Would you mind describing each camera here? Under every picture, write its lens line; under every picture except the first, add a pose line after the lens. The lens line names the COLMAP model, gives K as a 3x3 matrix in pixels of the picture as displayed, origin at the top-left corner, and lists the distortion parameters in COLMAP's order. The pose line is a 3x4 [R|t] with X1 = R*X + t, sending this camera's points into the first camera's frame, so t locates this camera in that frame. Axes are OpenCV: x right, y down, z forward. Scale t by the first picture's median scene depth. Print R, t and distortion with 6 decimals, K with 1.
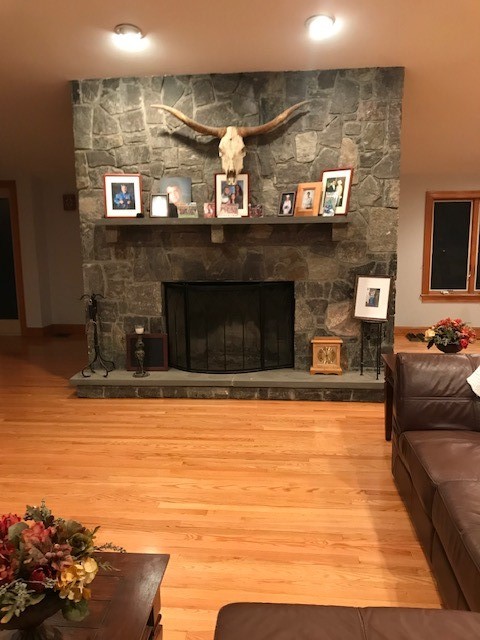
lens RADIAL K [[515.8, 0, 261.5], [0, 515.8, 322.6], [0, 0, 1]] dist [0.039489, -0.076098]
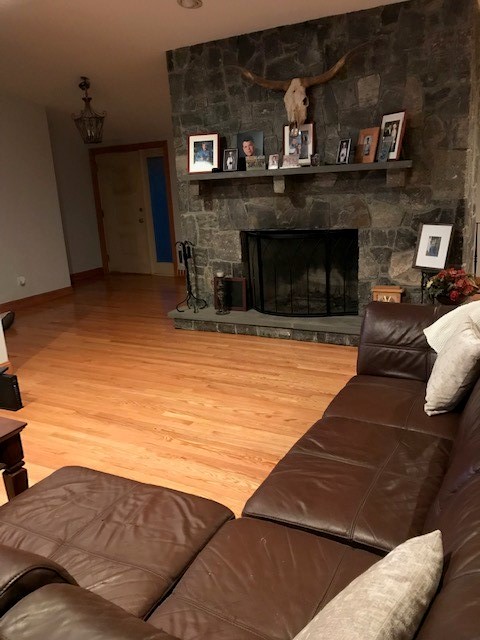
lens RADIAL K [[515.8, 0, 261.5], [0, 515.8, 322.6], [0, 0, 1]] dist [0.039489, -0.076098]
pose [[0.922391, 0.065571, -0.380651, 0.294151], [-0.026825, 0.993981, 0.106221, -0.001215], [0.385325, -0.087767, 0.918598, -0.017939]]
